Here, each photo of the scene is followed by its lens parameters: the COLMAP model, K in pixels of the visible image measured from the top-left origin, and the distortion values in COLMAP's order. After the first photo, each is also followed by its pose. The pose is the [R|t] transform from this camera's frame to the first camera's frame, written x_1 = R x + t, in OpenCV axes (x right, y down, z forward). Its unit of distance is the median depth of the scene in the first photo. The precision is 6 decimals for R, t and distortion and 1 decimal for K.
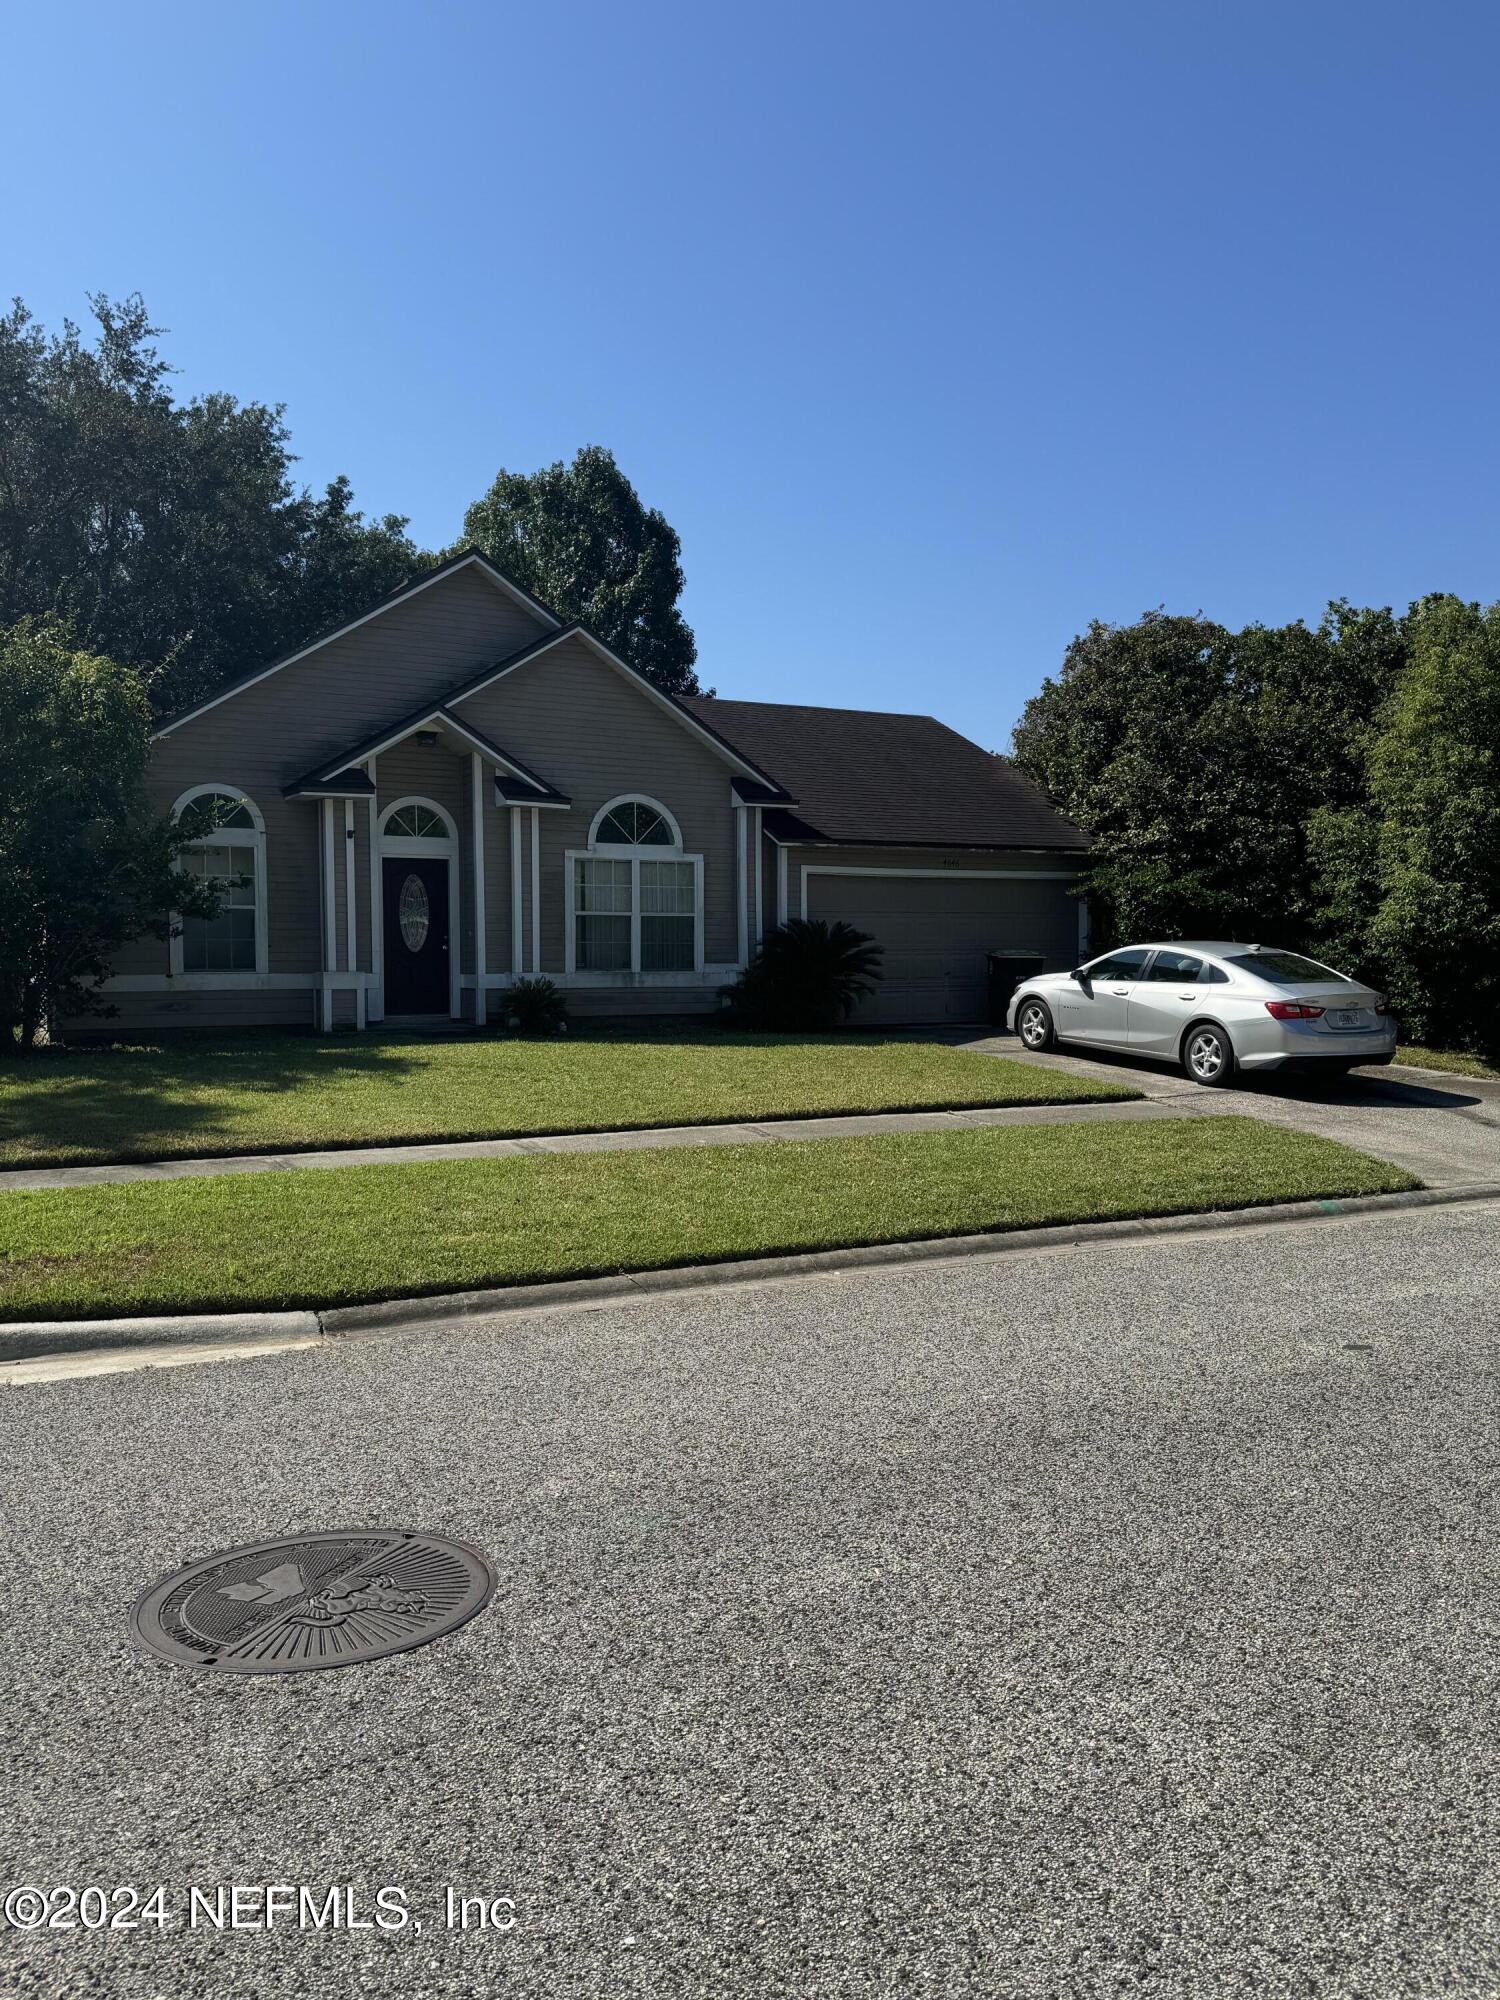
lens RADIAL K [[1558.3, 0, 756.2], [0, 1558.3, 1012.6], [0, 0, 1]] dist [0.045434, -0.030672]
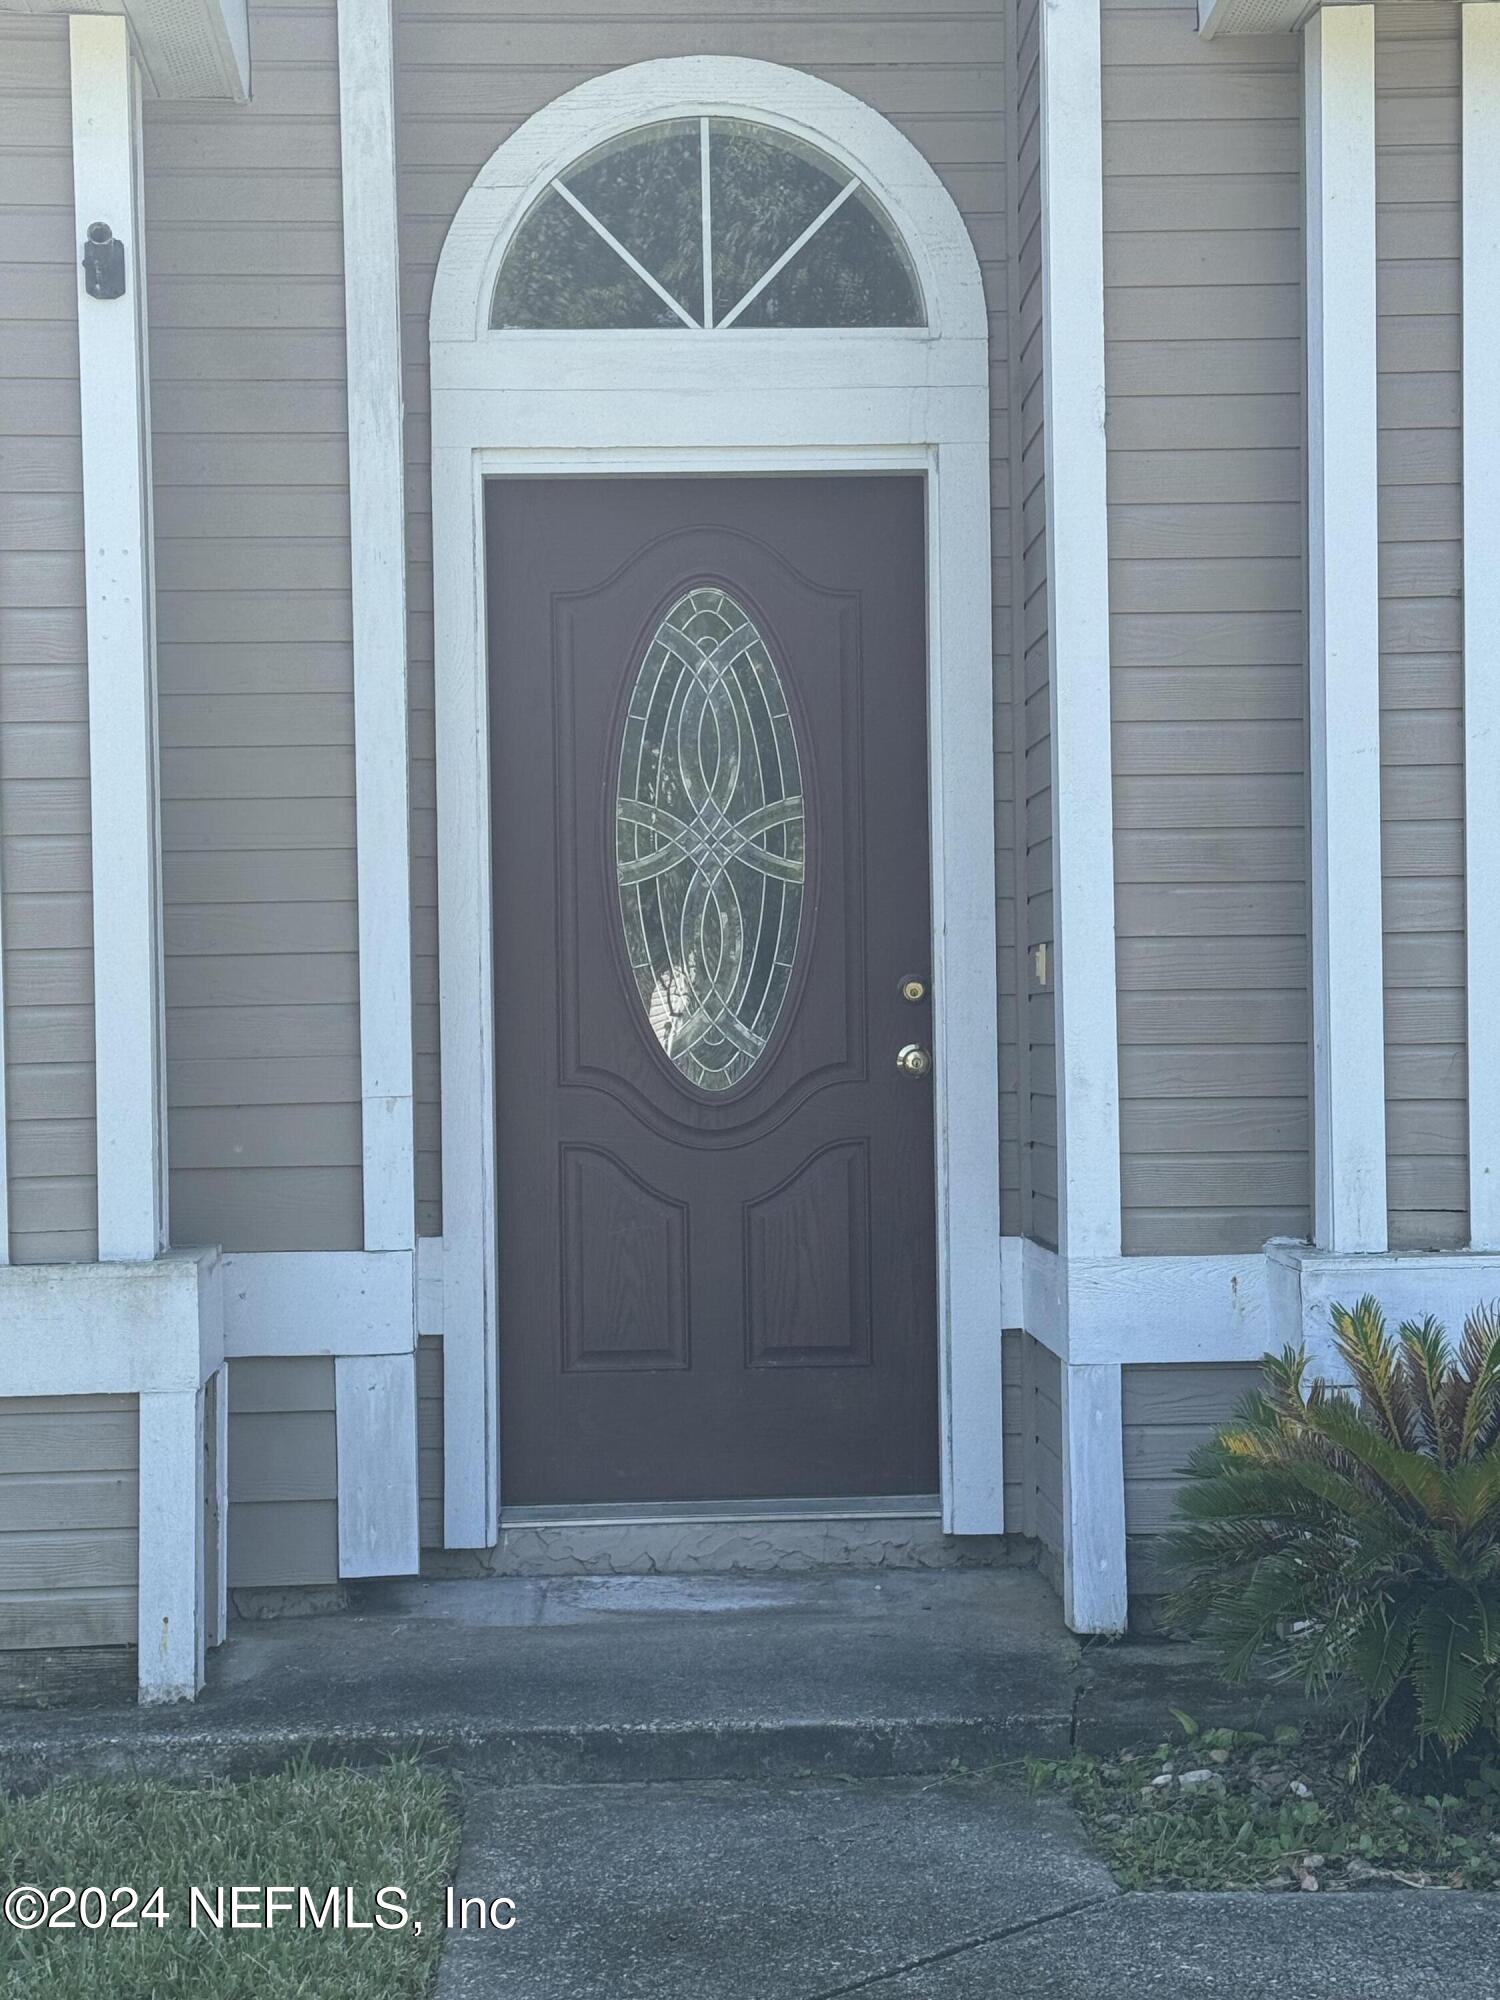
lens RADIAL K [[3389.7, 0, 751.4], [0, 3389.7, 993.8], [0, 0, 1]] dist [-0.008306, 0.000000]
pose [[0.910380, -0.008988, -0.413675, -0.077267], [-0.005103, 0.999444, -0.032944, -0.036782], [0.413742, 0.032103, 0.909828, 0.692977]]
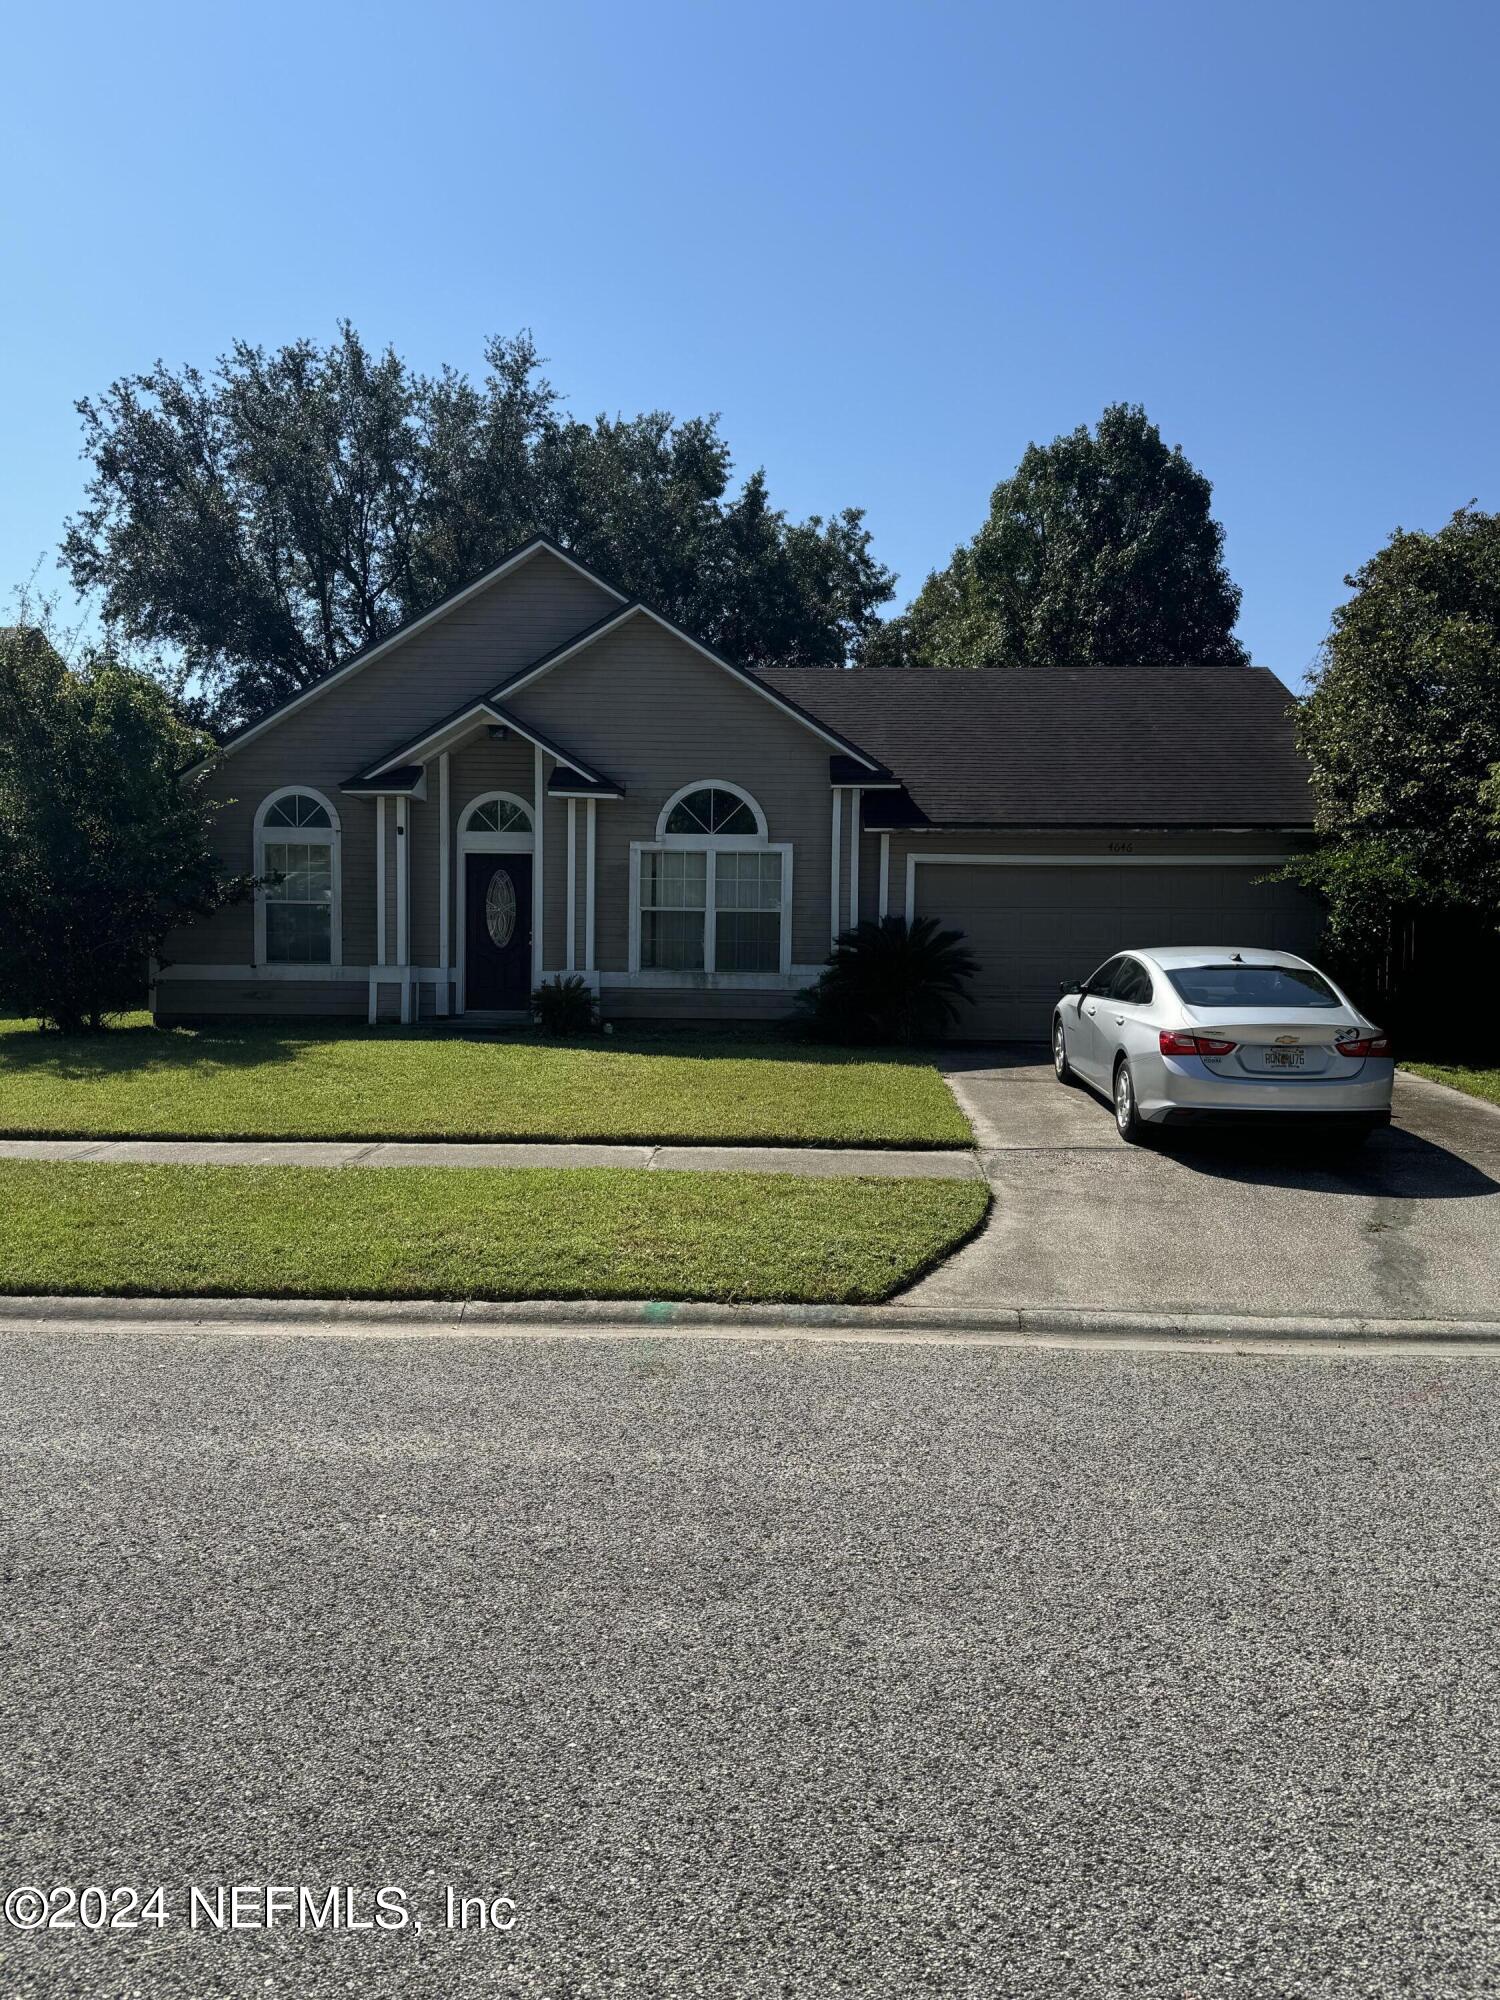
lens RADIAL K [[1558.3, 0, 750.5], [0, 1558.3, 1010.7], [0, 0, 1]] dist [0.045434, -0.030672]
pose [[0.873310, 0.033180, -0.486034, 0.401730], [-0.031974, 0.999431, 0.010776, -0.014081], [0.486115, 0.006130, 0.873873, 0.205989]]
